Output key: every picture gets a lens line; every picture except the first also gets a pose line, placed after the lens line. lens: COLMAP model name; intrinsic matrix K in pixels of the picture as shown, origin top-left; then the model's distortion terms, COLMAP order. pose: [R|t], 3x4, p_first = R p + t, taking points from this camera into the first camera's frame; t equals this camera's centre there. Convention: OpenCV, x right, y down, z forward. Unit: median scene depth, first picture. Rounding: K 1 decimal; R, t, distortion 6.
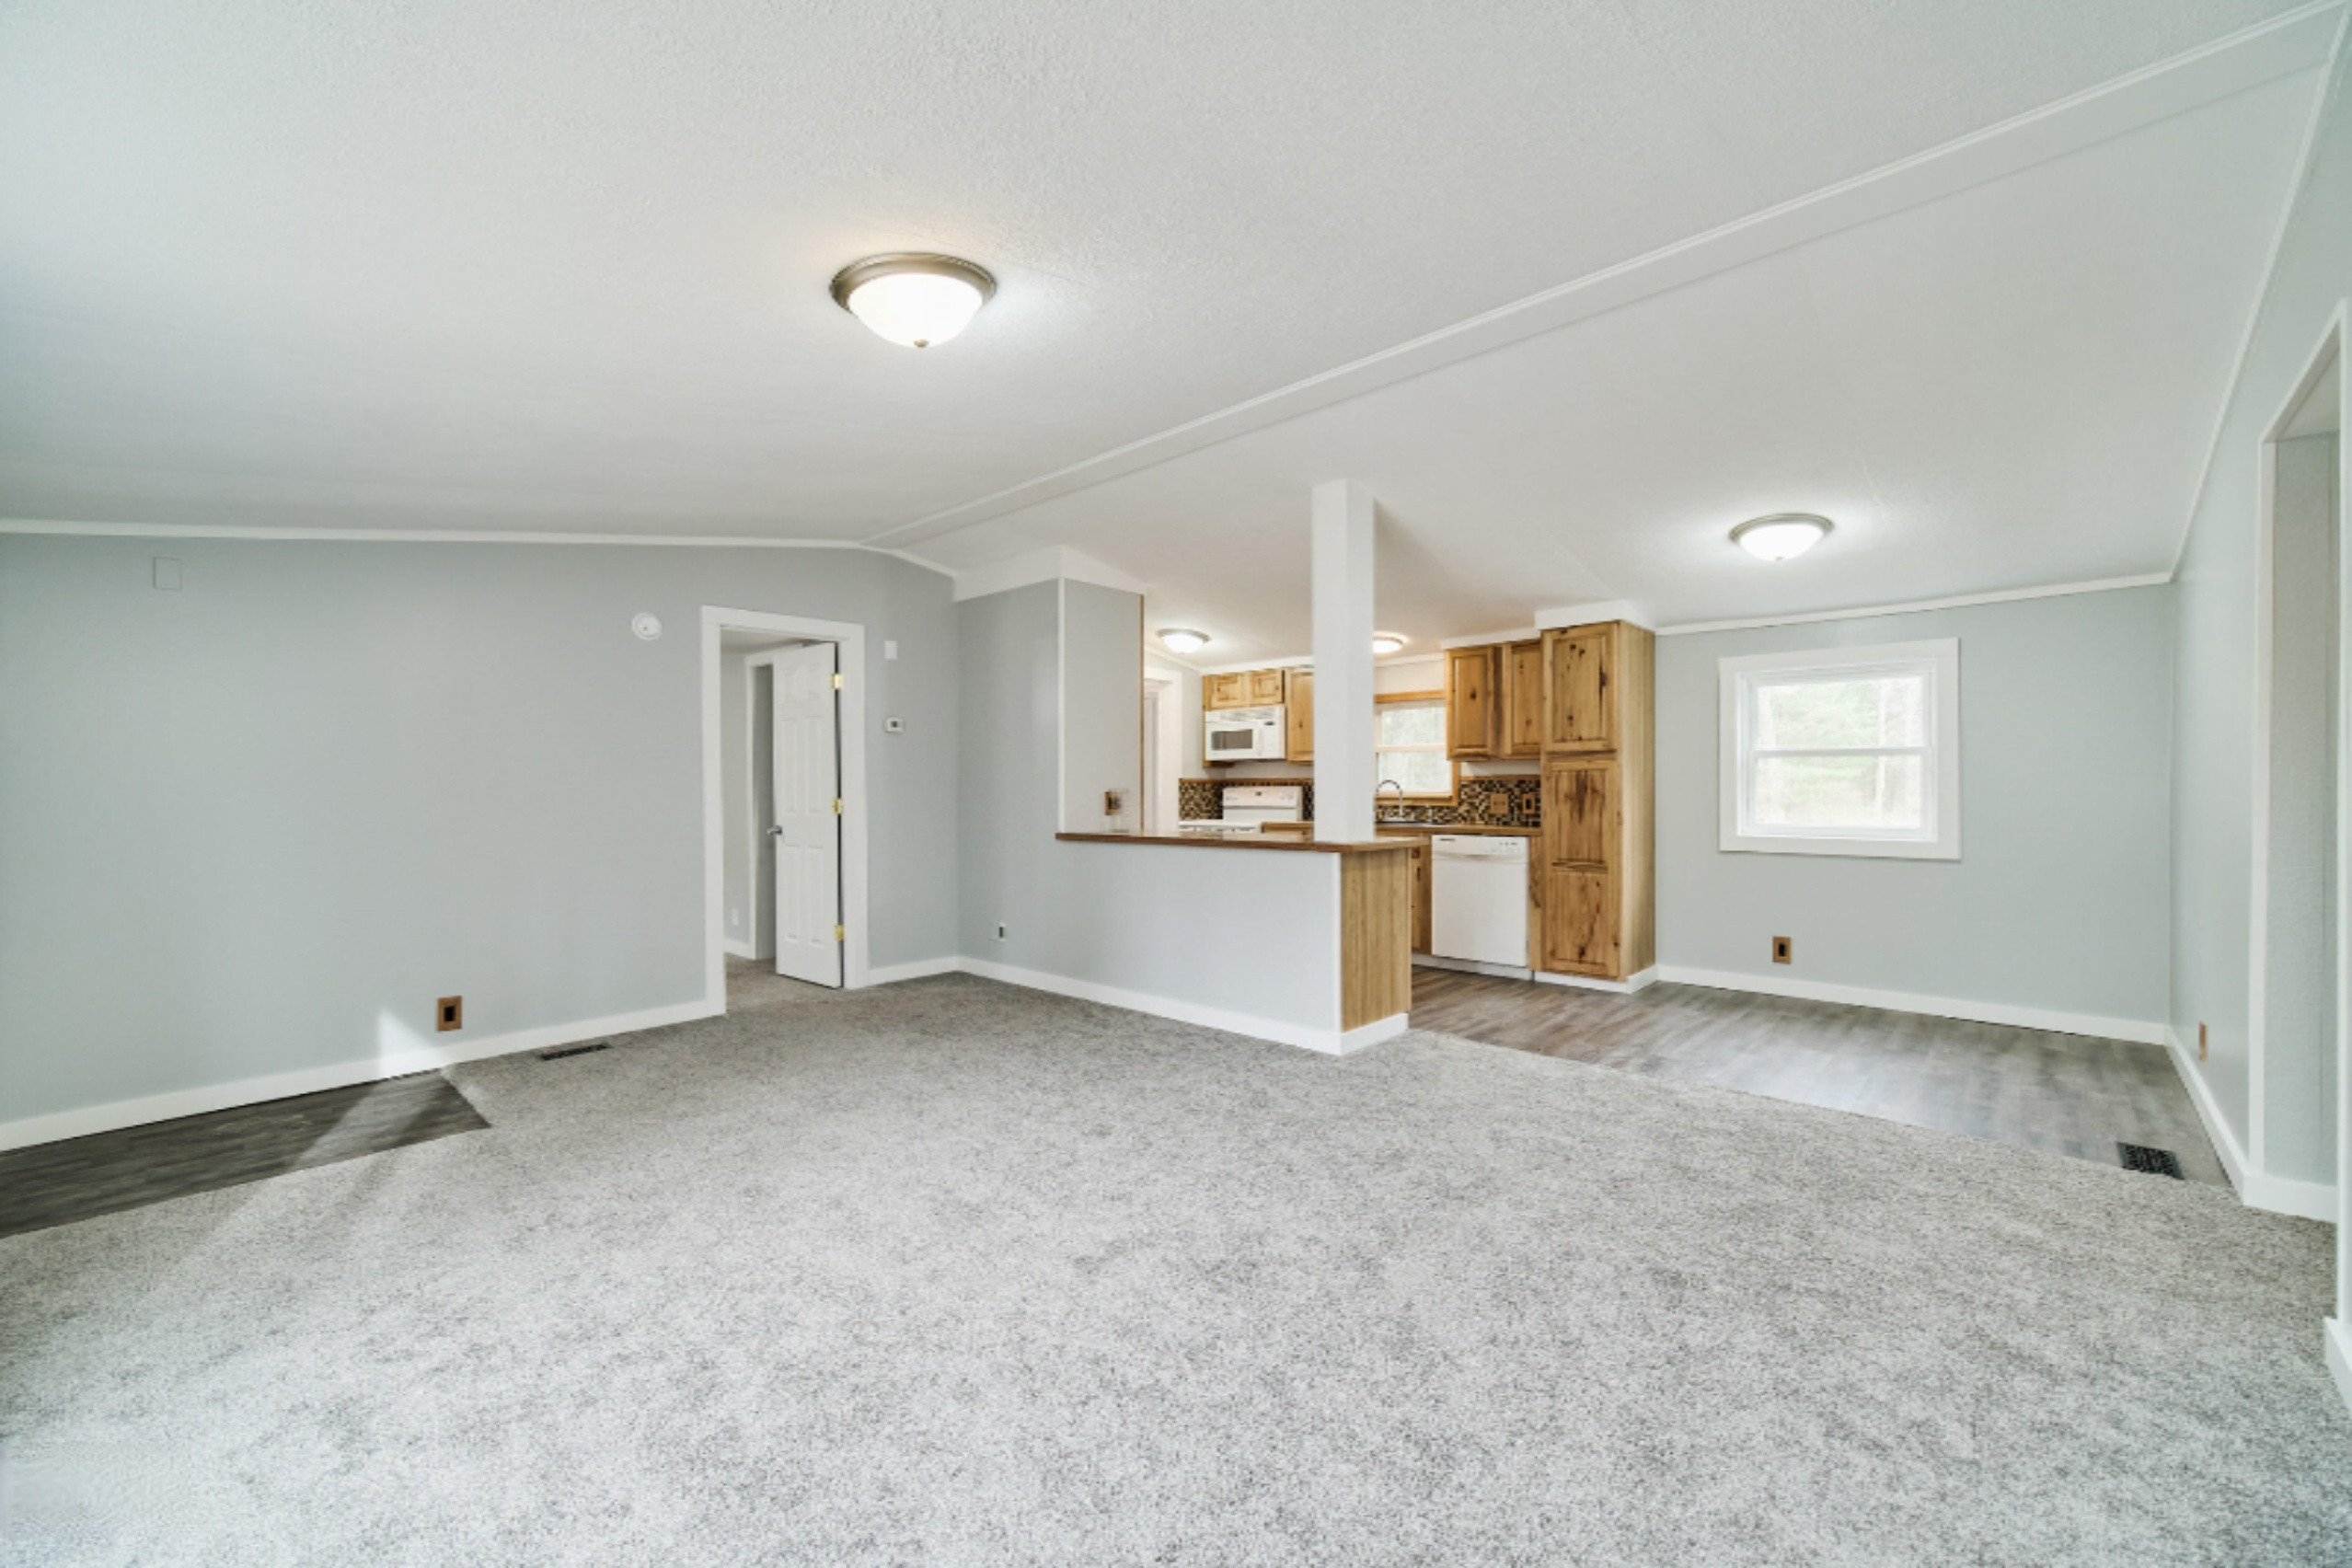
lens RADIAL K [[919.4, 0, 1168.5], [0, 919.4, 791.1], [0, 0, 1]] dist [0.001196, 0.000432]
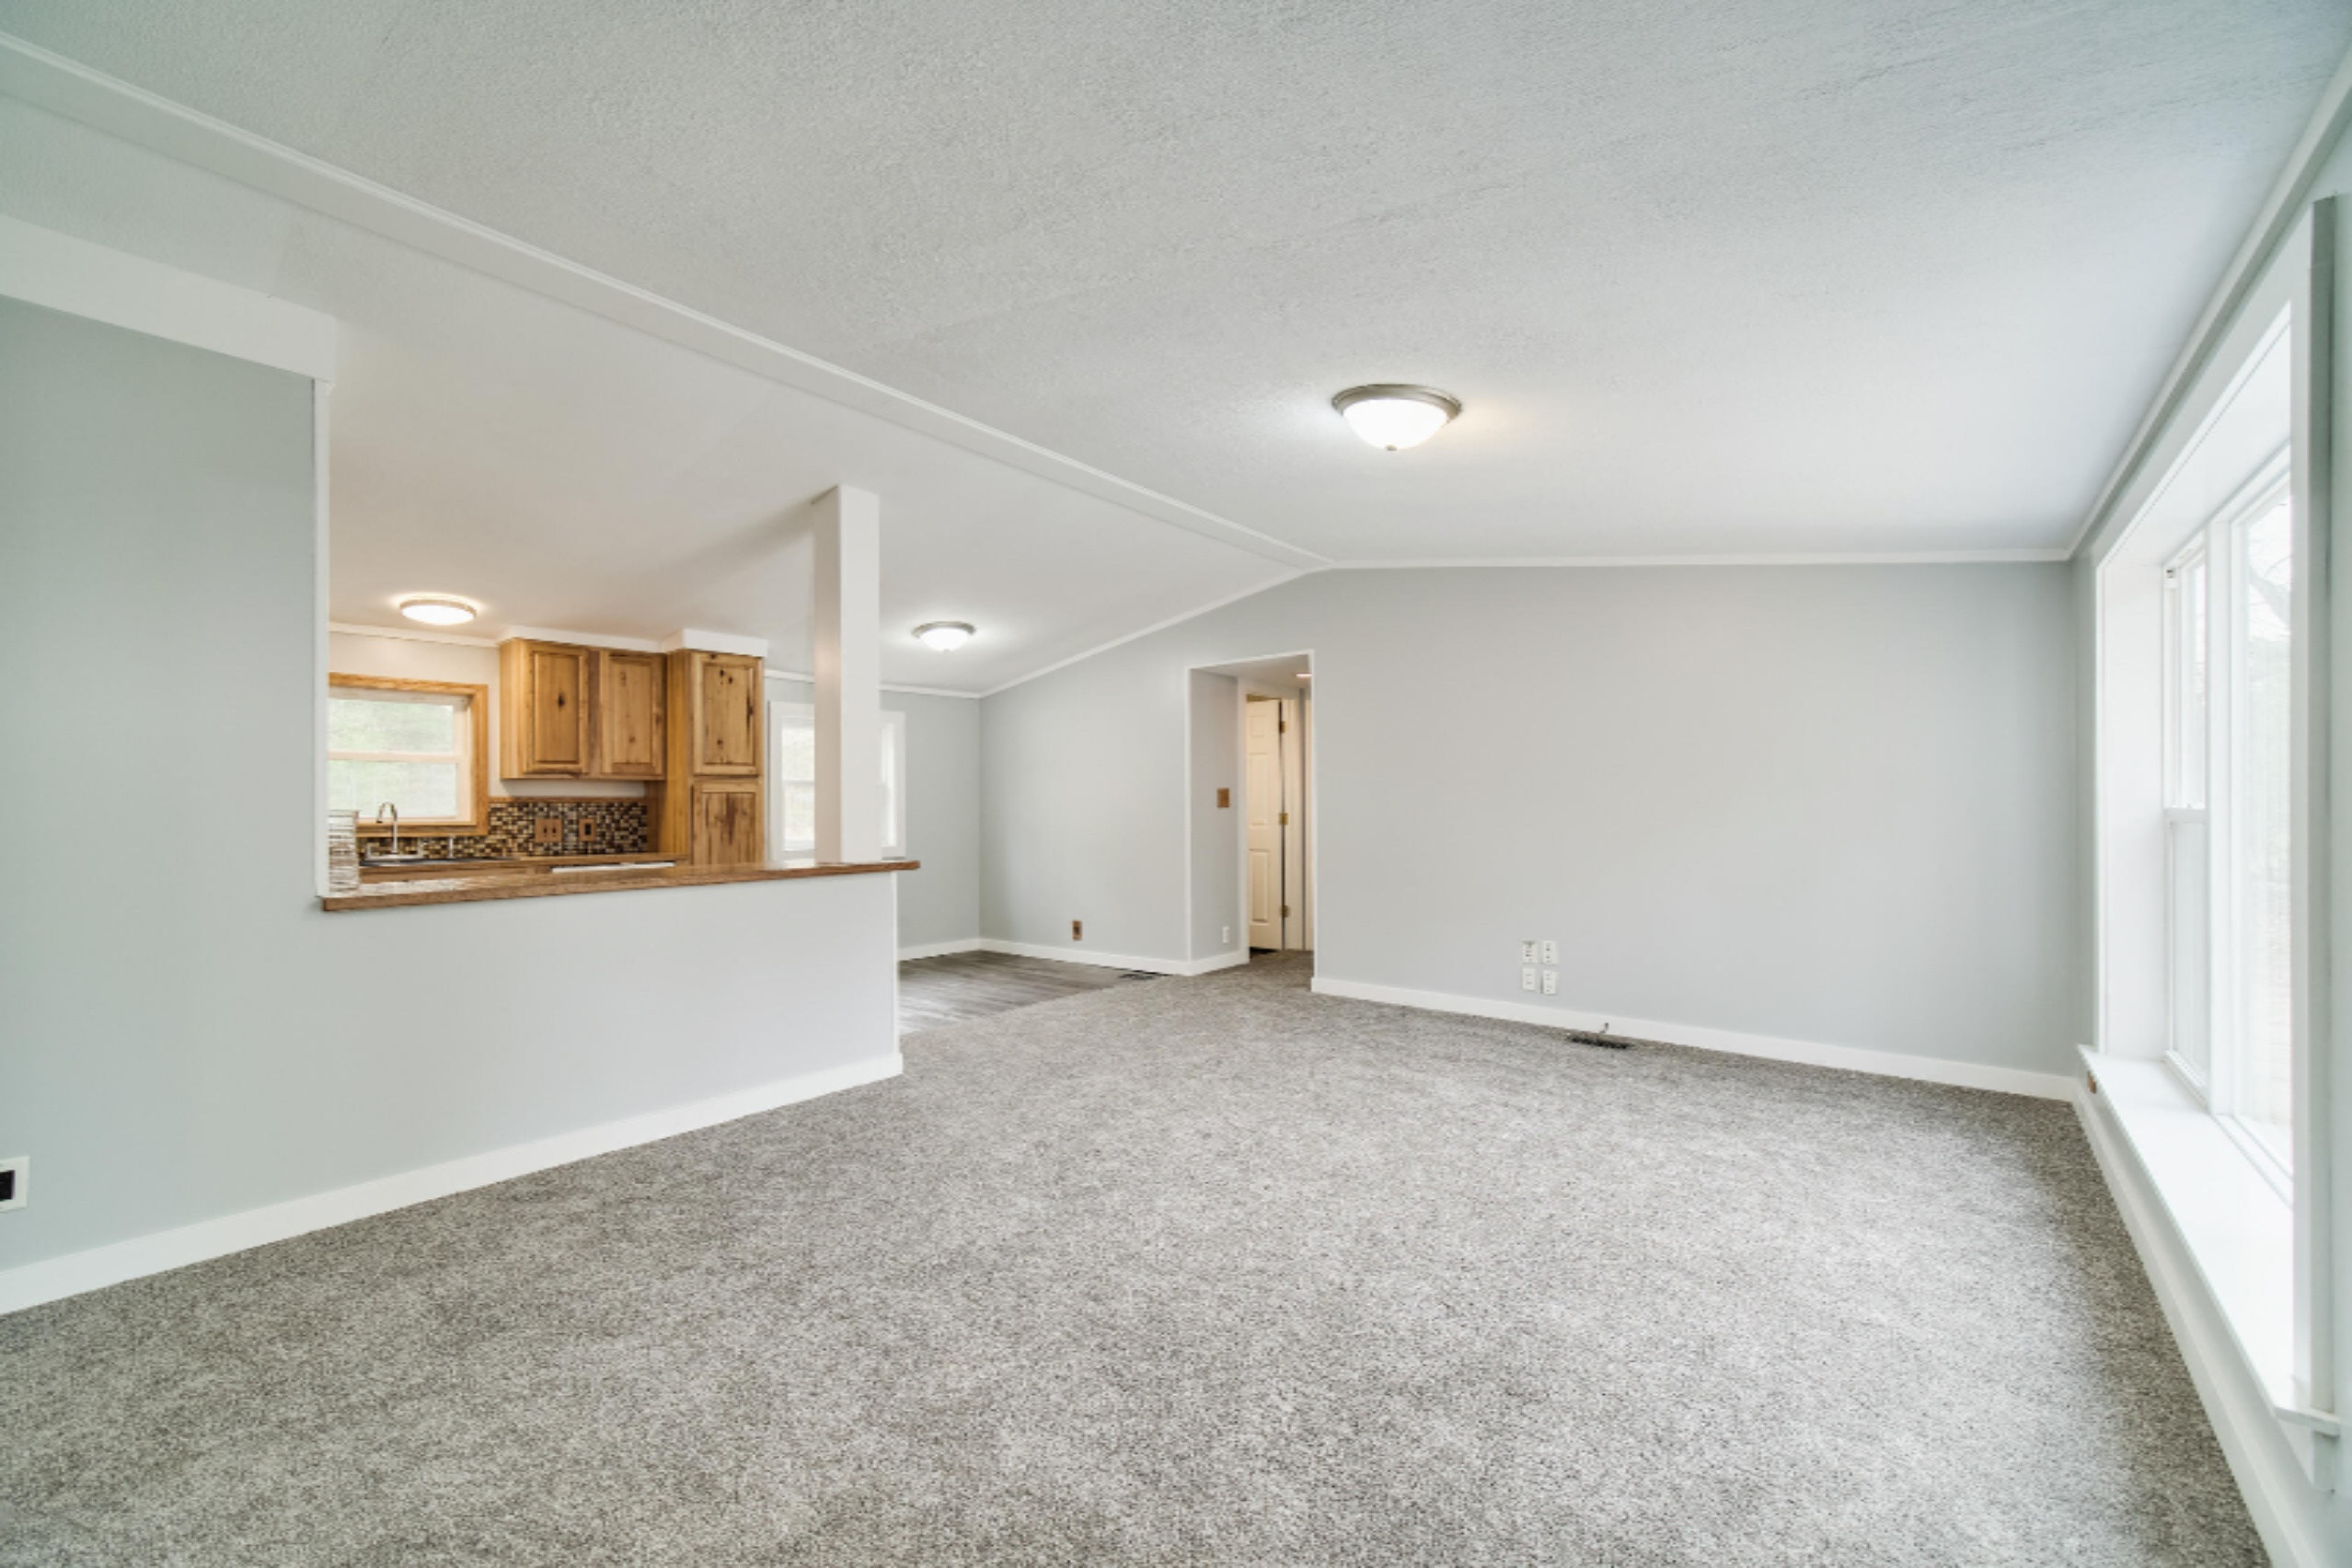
lens RADIAL K [[935.9, 0, 1164.0], [0, 935.9, 801.6], [0, 0, 1]] dist [0.000217, 0.000012]
pose [[-0.056325, 0.010950, 0.998352, -0.629780], [0.014294, 0.999846, -0.010160, 0.005052], [-0.998310, 0.013698, -0.056473, 0.563821]]
